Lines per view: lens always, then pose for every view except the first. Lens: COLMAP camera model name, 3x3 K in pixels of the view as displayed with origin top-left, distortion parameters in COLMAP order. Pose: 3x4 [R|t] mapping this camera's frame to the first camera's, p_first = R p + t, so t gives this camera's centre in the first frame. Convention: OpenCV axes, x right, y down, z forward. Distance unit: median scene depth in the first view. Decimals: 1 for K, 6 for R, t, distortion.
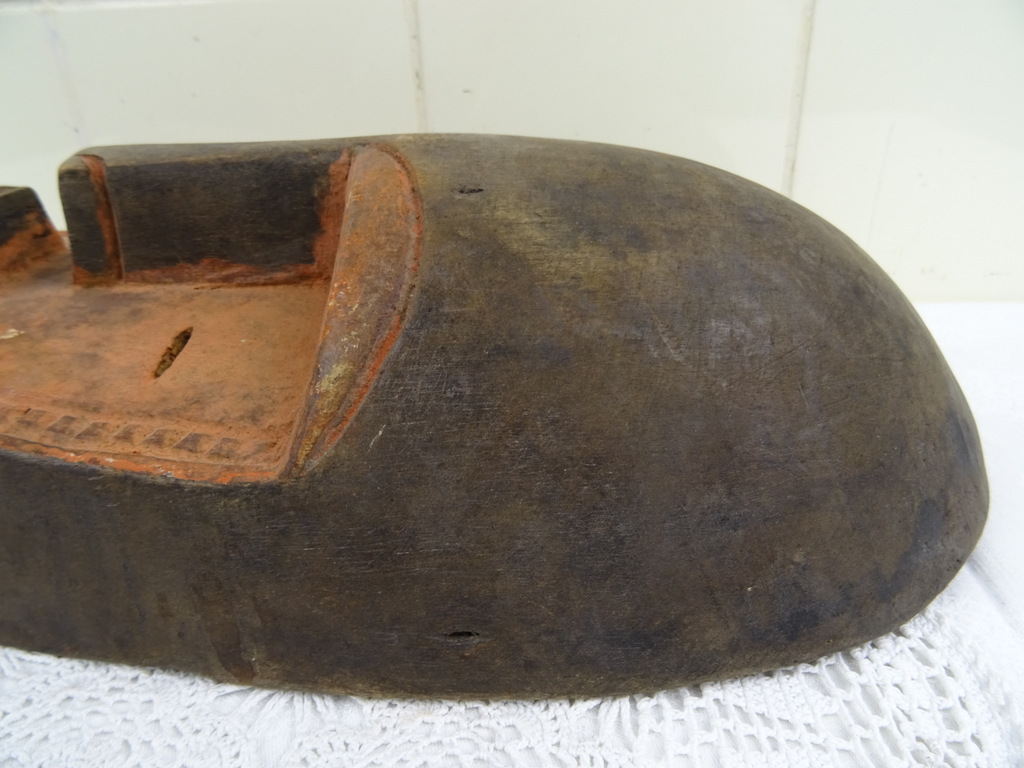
lens RADIAL K [[727.2, 0, 511.3], [0, 727.2, 386.5], [0, 0, 1]] dist [-0.001111, -0.013933]
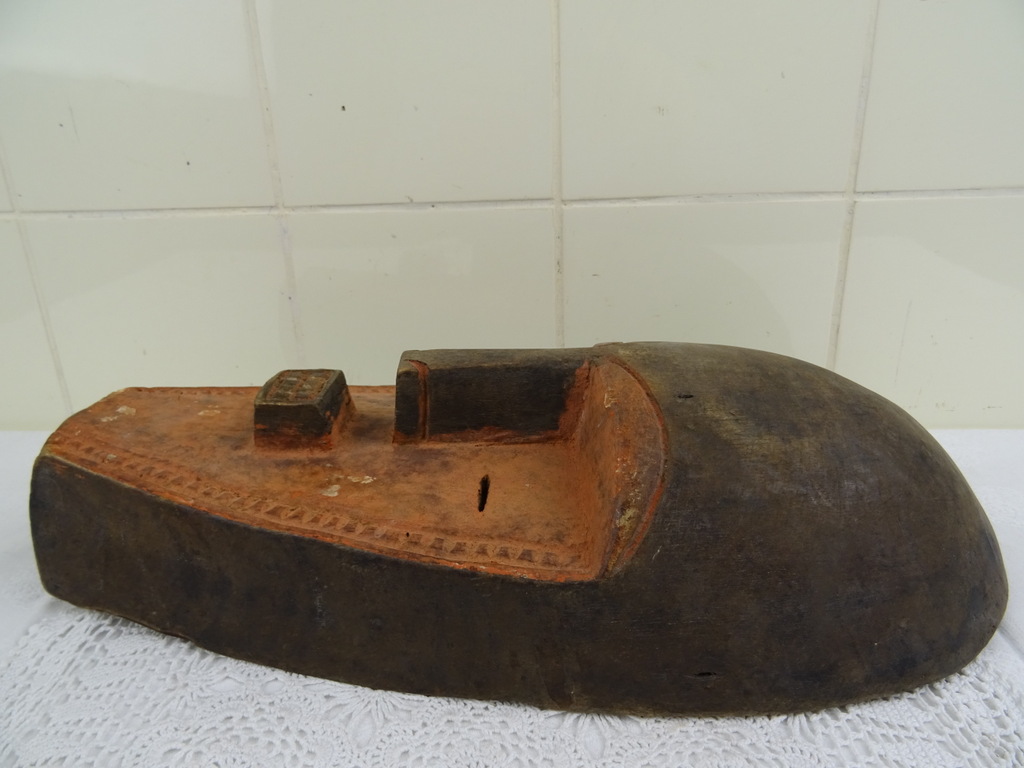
lens RADIAL K [[727.2, 0, 512.5], [0, 727.2, 386.6], [0, 0, 1]] dist [-0.001111, -0.013933]
pose [[0.999793, -0.001480, 0.020301, -0.515514], [0.003570, 0.994645, -0.103291, -0.133483], [-0.020040, 0.103342, 0.994444, -0.667995]]
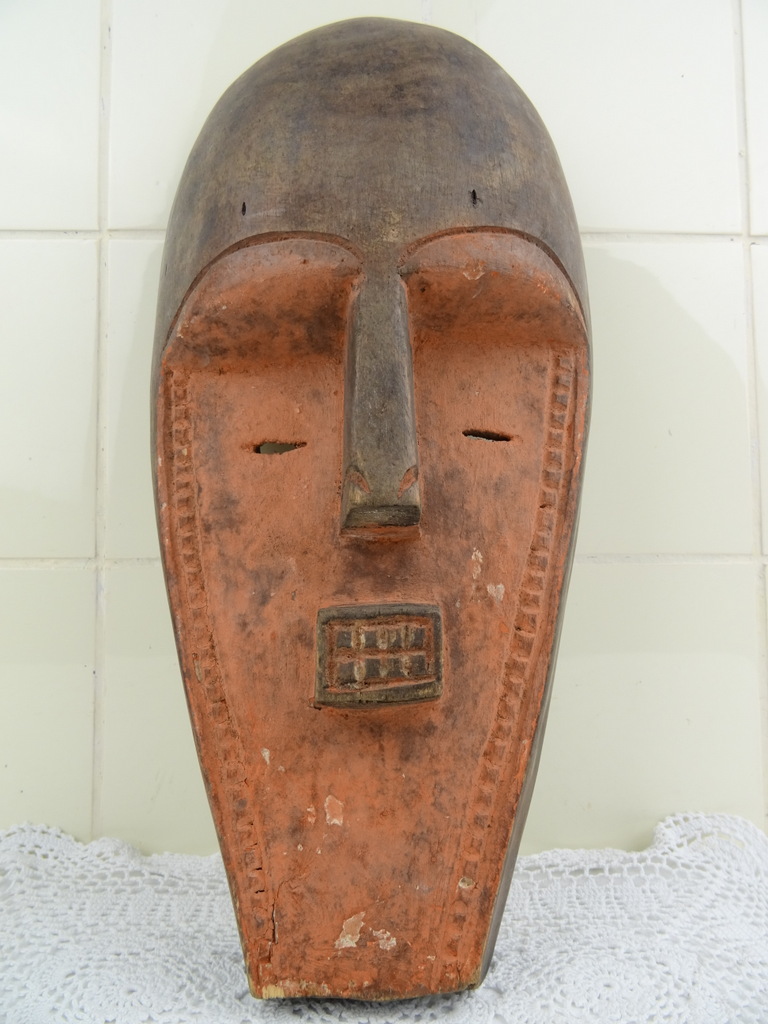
lens RADIAL K [[727.2, 0, 387.3], [0, 727.2, 510.7], [0, 0, 1]] dist [-0.001111, -0.013933]
pose [[-0.069614, -0.968509, 0.239050, -1.144535], [0.459851, 0.181498, 0.869250, -1.705466], [-0.885263, 0.170439, 0.432735, 0.655666]]
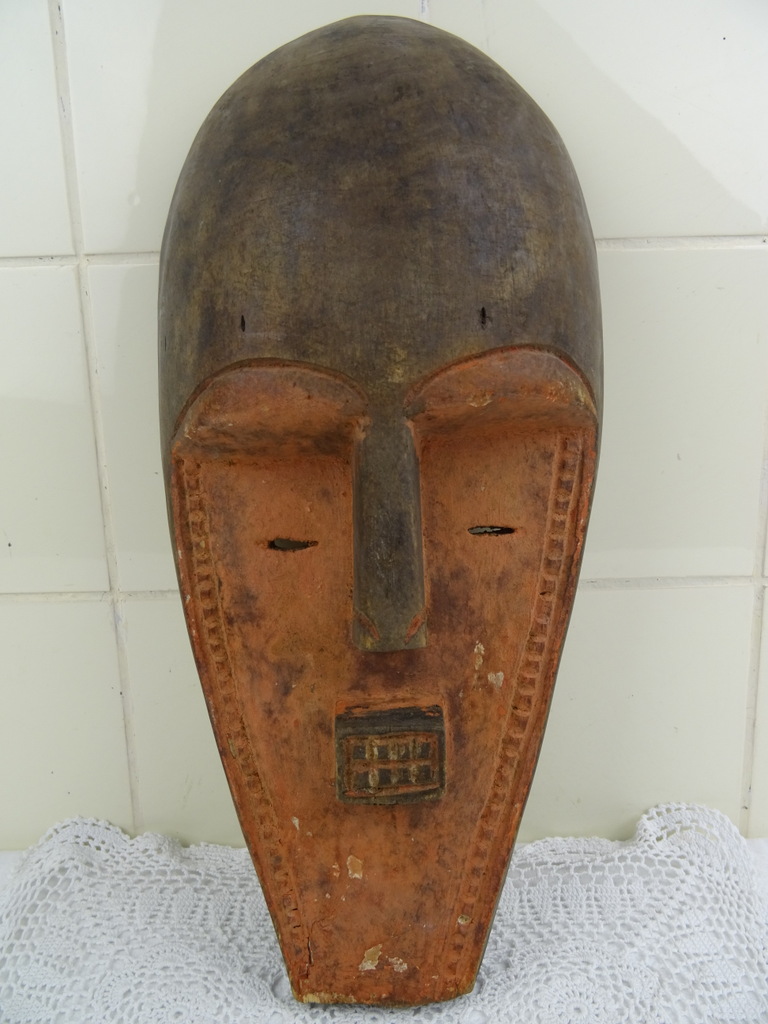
lens RADIAL K [[727.2, 0, 387.1], [0, 727.2, 511.5], [0, 0, 1]] dist [-0.001111, -0.013933]
pose [[-0.081316, -0.995890, -0.039888, -0.405491], [0.476797, -0.074013, 0.875892, -1.818069], [-0.875244, 0.052206, 0.480856, 0.520498]]
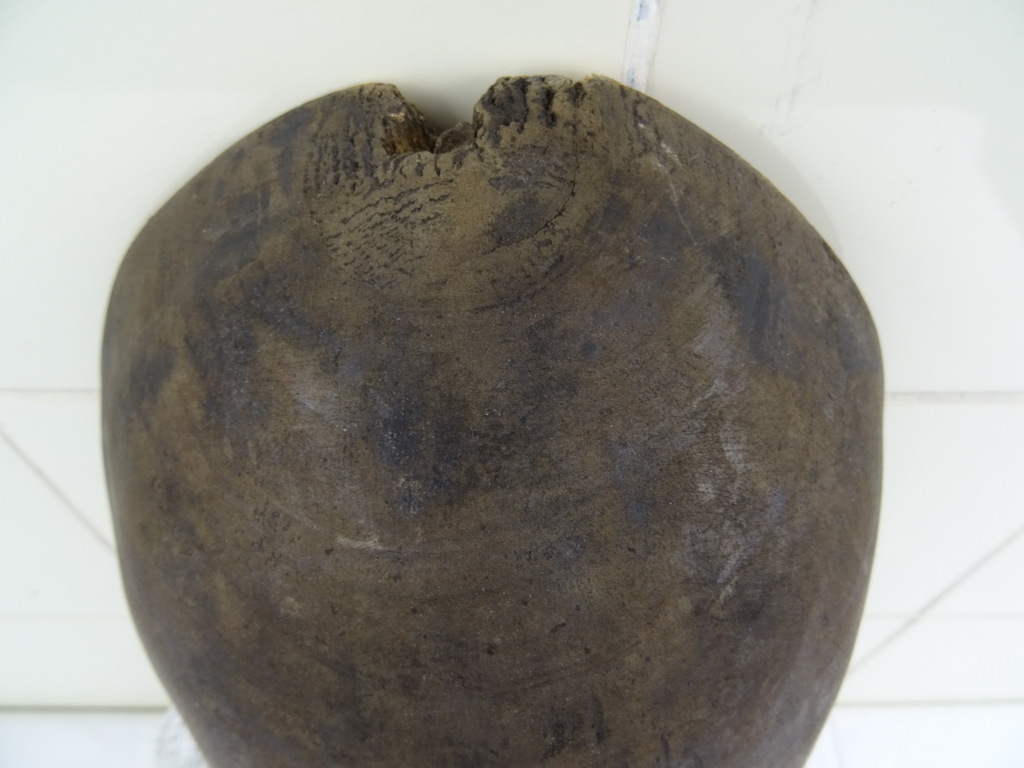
lens RADIAL K [[727.2, 0, 510.8], [0, 727.2, 384.2], [0, 0, 1]] dist [-0.001111, -0.013933]
pose [[-0.038288, -0.726187, -0.686430, 1.206810], [0.462843, -0.621692, 0.631883, -0.590171], [-0.885613, -0.293516, 0.359914, 1.104386]]
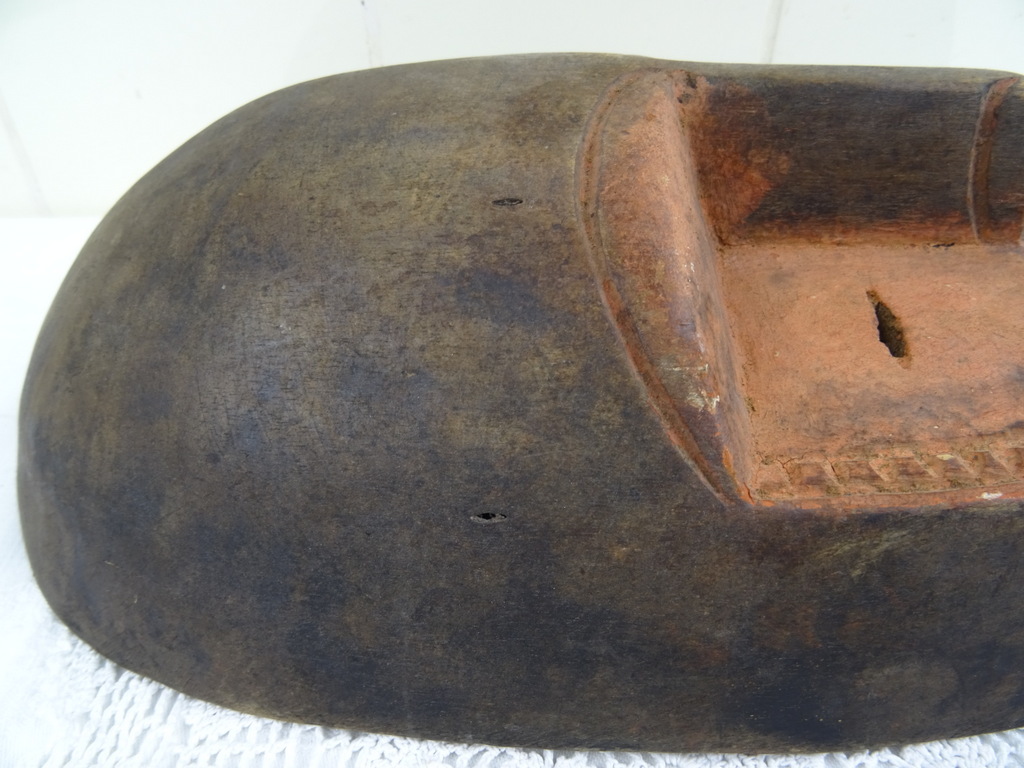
lens RADIAL K [[727.2, 0, 518.7], [0, 727.2, 385.9], [0, 0, 1]] dist [-0.001111, -0.013933]
pose [[-0.999333, 0.023595, 0.027874, -0.054205], [0.035403, 0.438635, 0.897968, -1.196191], [0.008961, 0.898355, -0.439178, 2.166839]]
